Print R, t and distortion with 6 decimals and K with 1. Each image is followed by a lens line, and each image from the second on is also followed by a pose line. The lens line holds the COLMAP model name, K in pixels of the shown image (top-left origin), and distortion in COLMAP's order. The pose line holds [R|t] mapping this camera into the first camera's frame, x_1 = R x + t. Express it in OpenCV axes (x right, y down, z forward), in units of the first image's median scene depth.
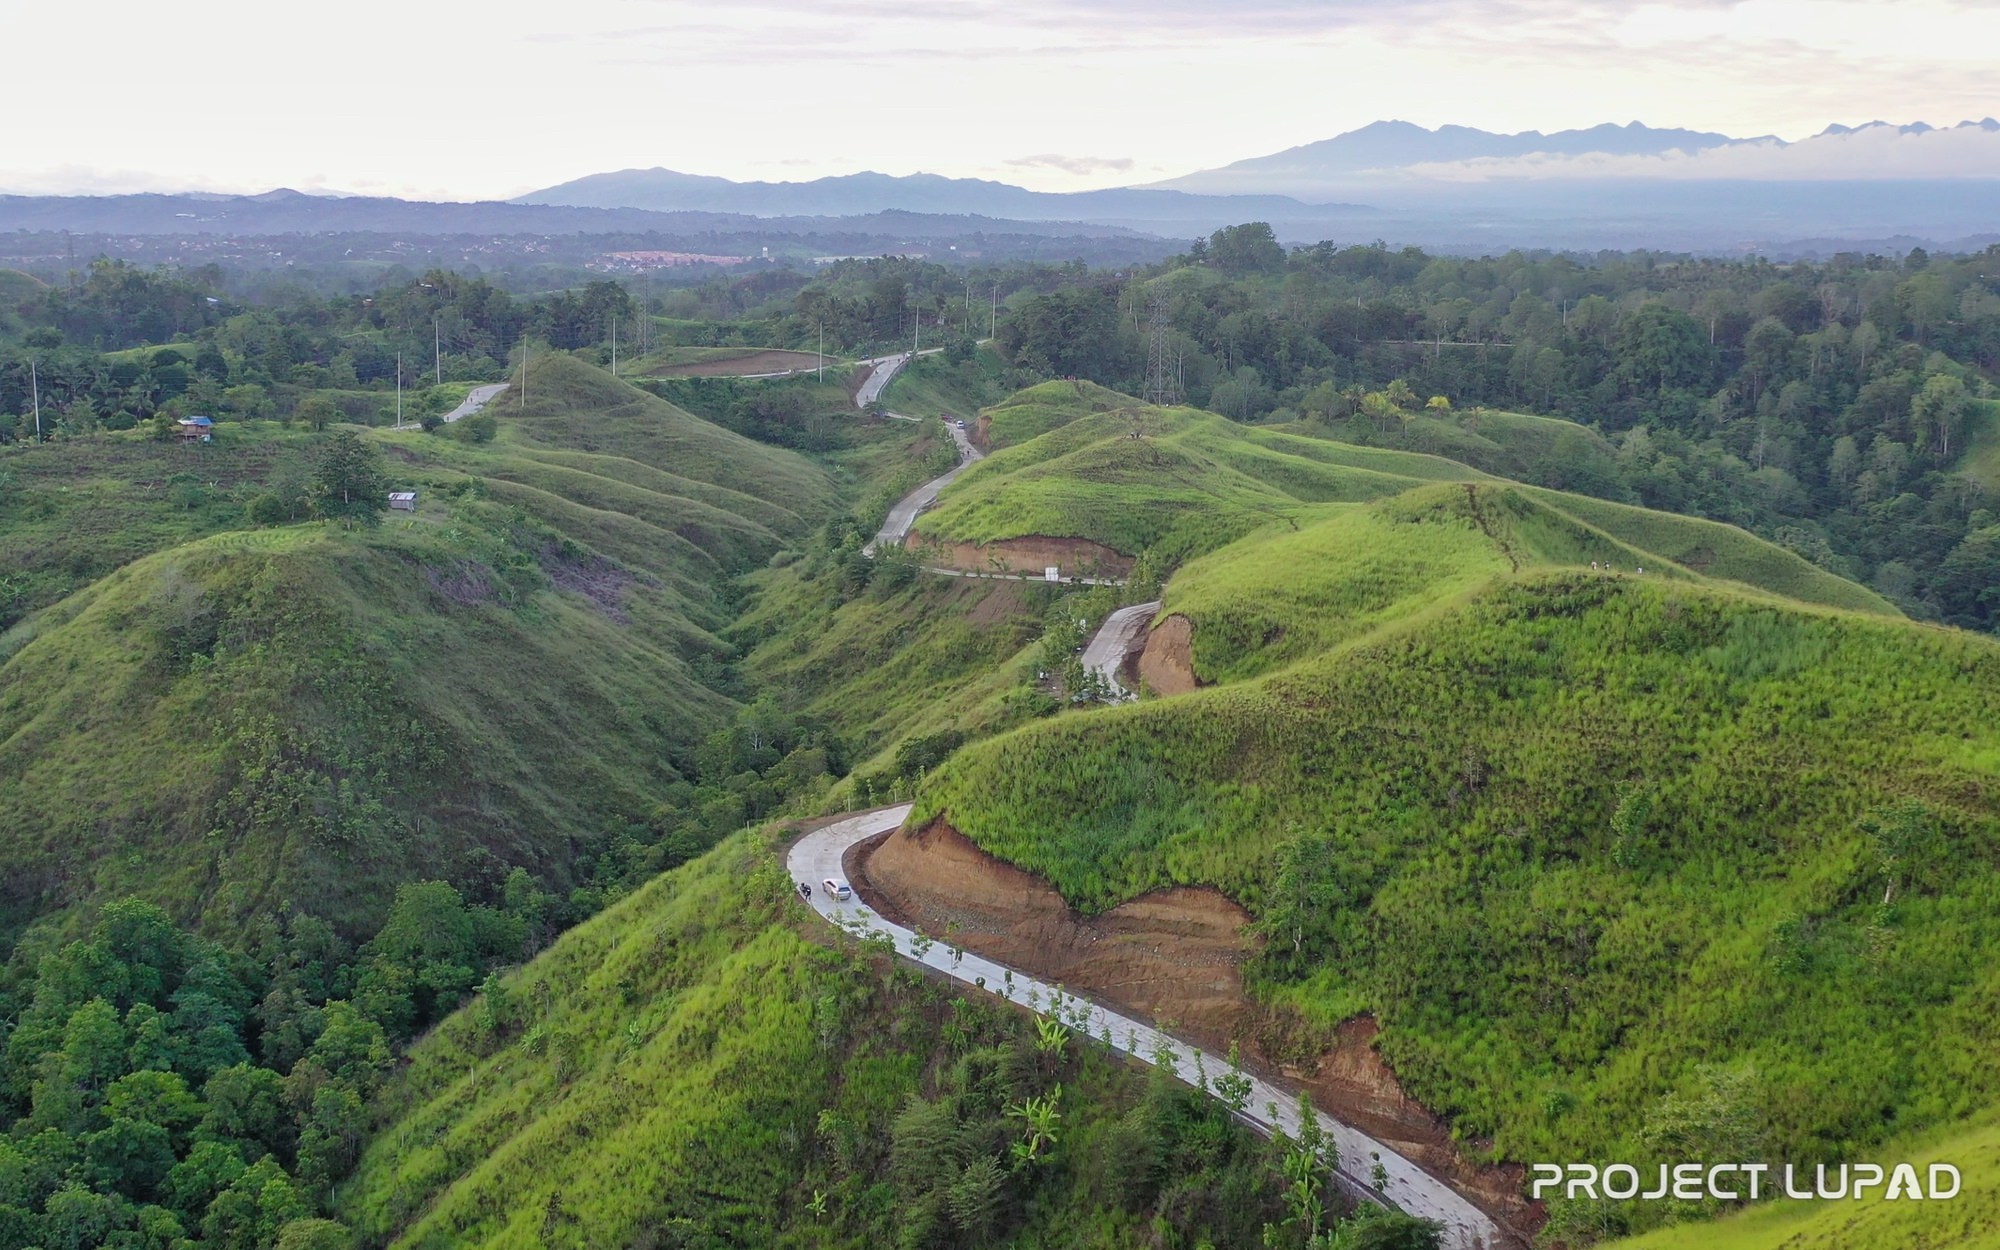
lens RADIAL K [[2466.8, 0, 994.1], [0, 2466.8, 622.8], [0, 0, 1]] dist [-0.025043, -0.018533]
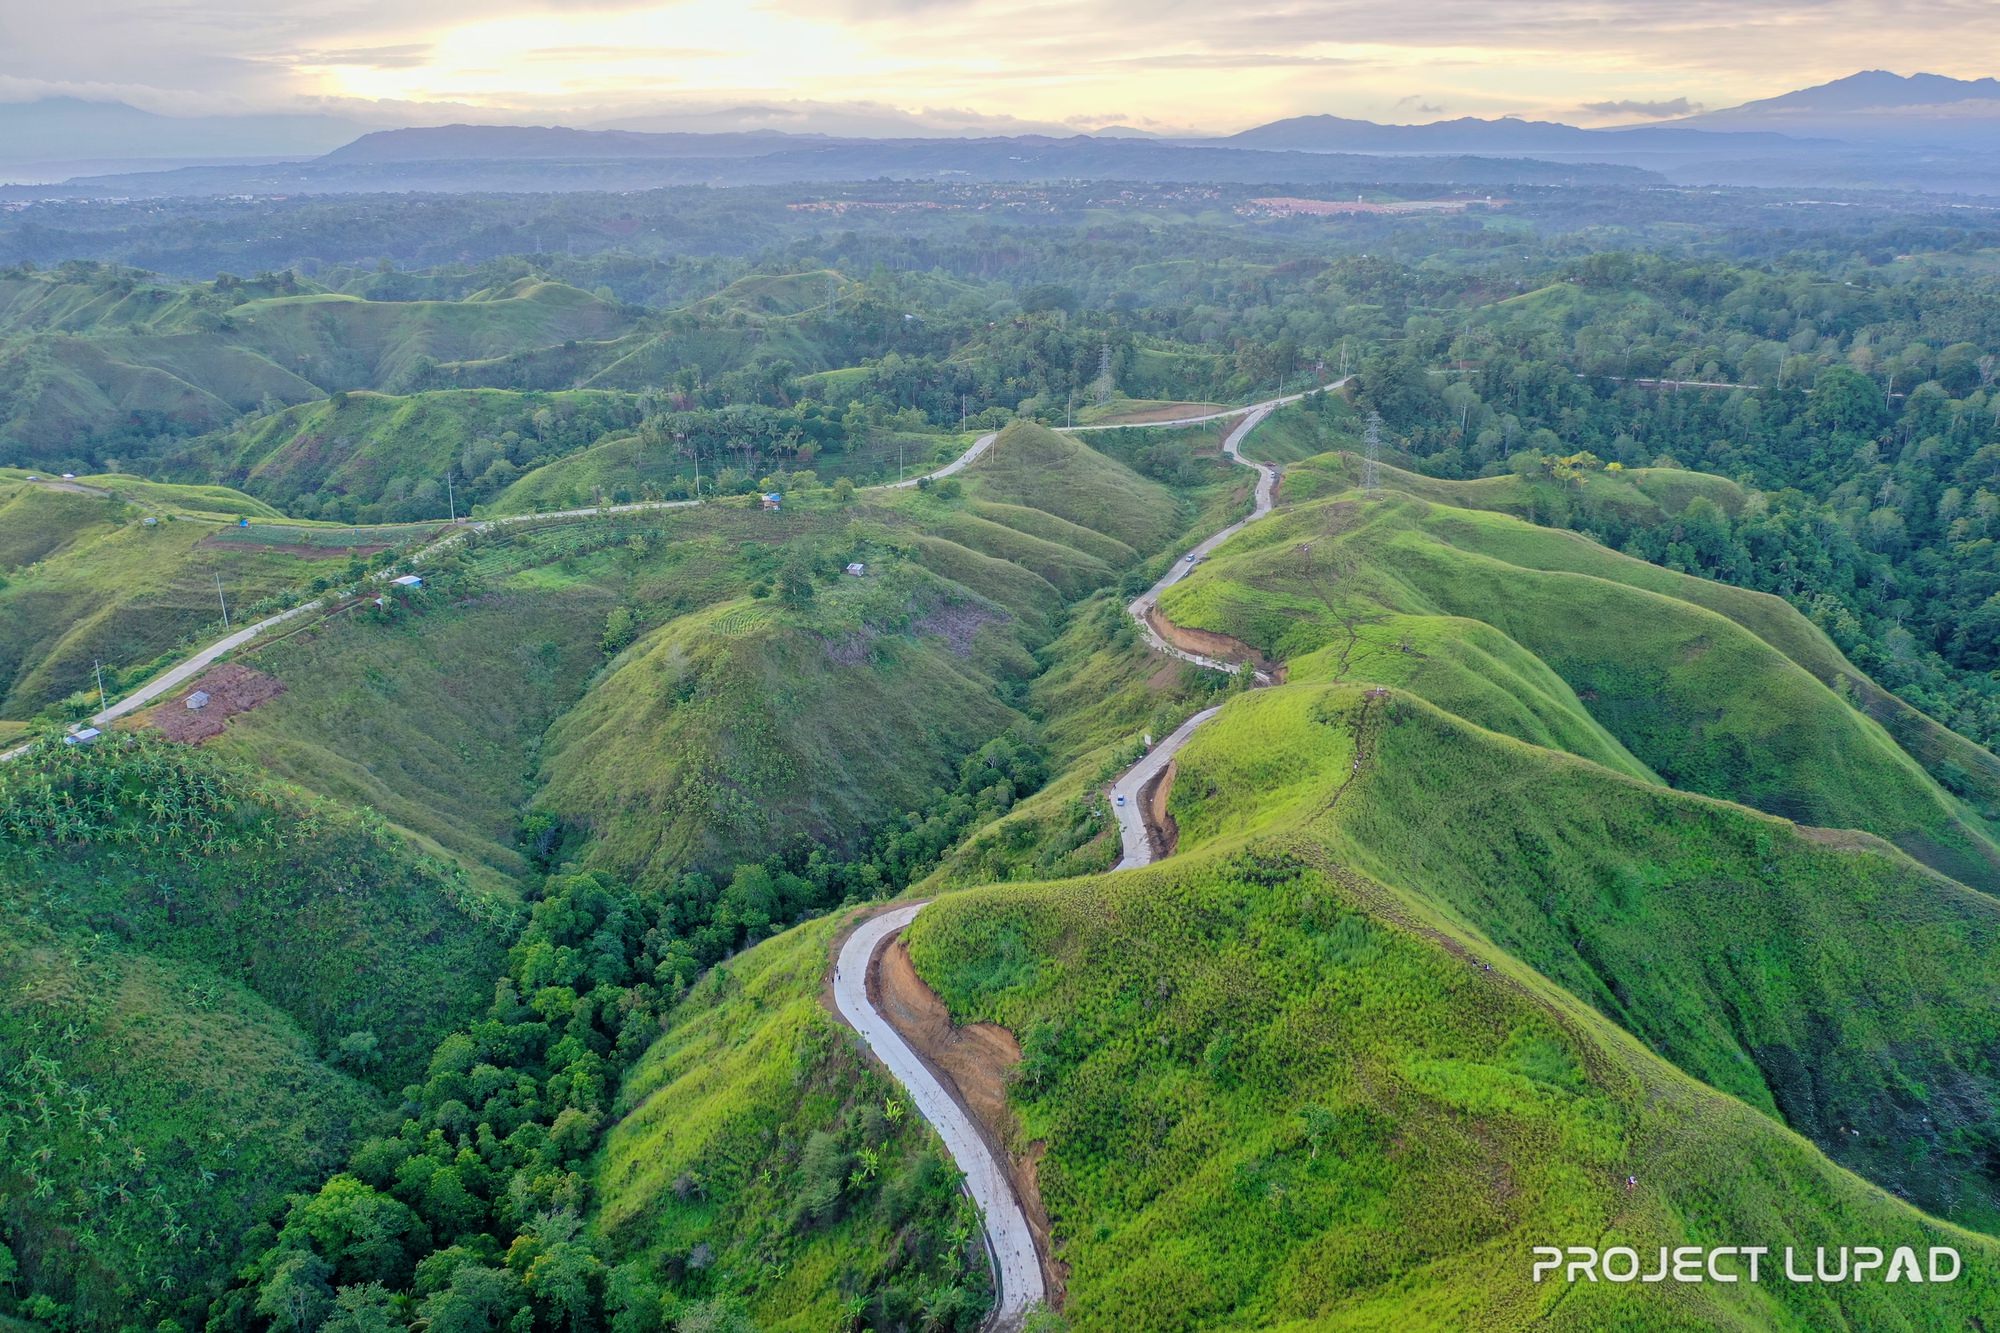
lens RADIAL K [[1552.7, 0, 995.7], [0, 1552.7, 663.6], [0, 0, 1]] dist [-0.027888, 0.000849]
pose [[0.943565, 0.098298, -0.316264, 0.270111], [-0.045658, 0.984429, 0.169751, -0.227511], [0.328025, -0.145731, 0.933360, -0.004636]]
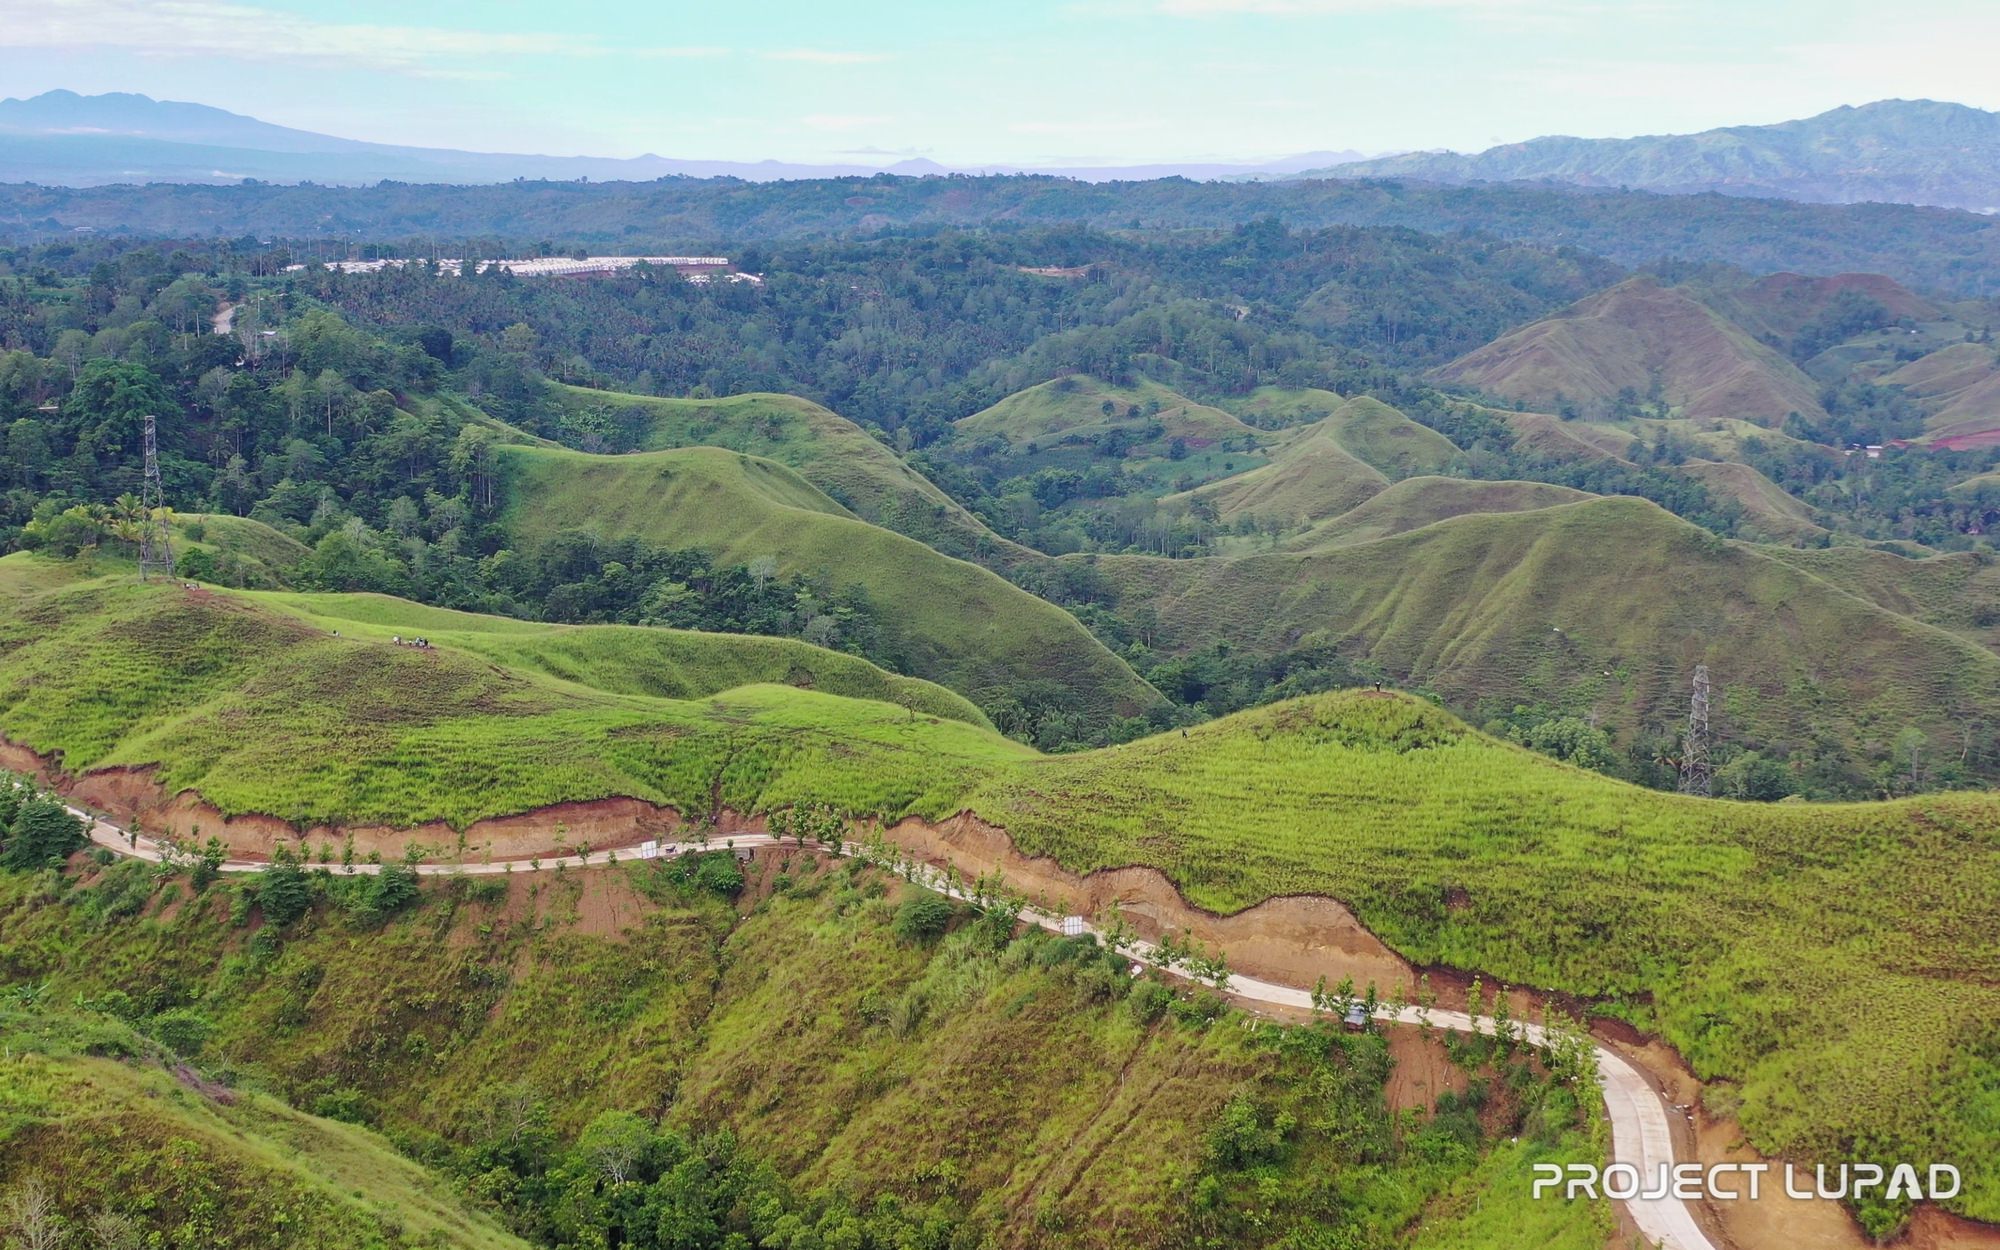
lens RADIAL K [[2466.8, 0, 994.1], [0, 2466.8, 622.8], [0, 0, 1]] dist [-0.025043, -0.018533]
pose [[0.591848, -0.132375, 0.795105, -0.655782], [0.114036, 0.990252, 0.079981, -0.176177], [-0.797942, 0.043334, 0.601174, 0.521067]]
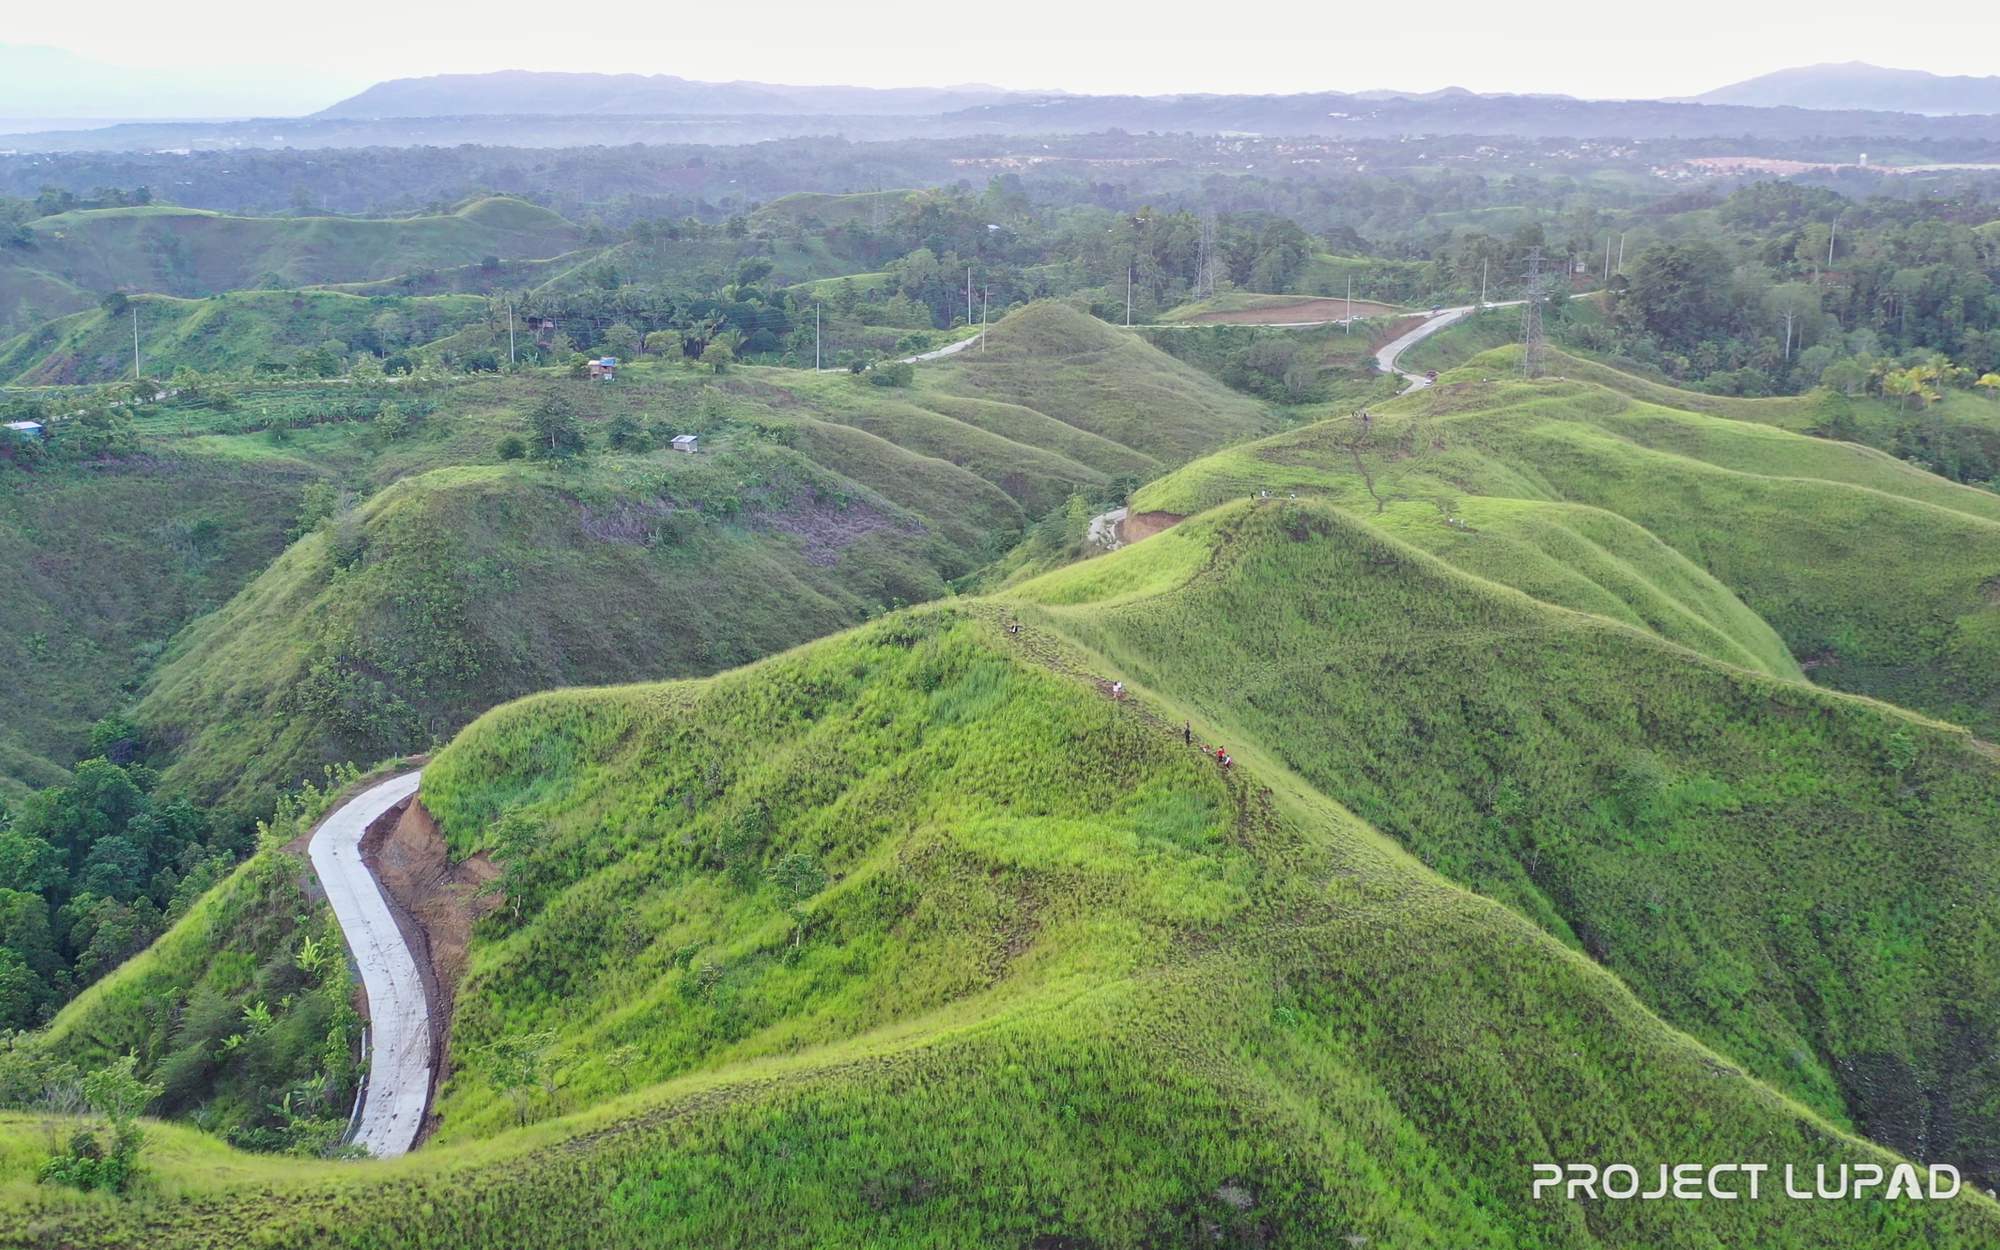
lens RADIAL K [[2466.8, 0, 994.1], [0, 2466.8, 622.8], [0, 0, 1]] dist [-0.025043, -0.018533]
pose [[0.889822, 0.088071, -0.447727, 0.533761], [-0.069255, 0.995896, 0.058260, -0.055758], [0.451021, -0.020834, 0.892270, 0.048471]]
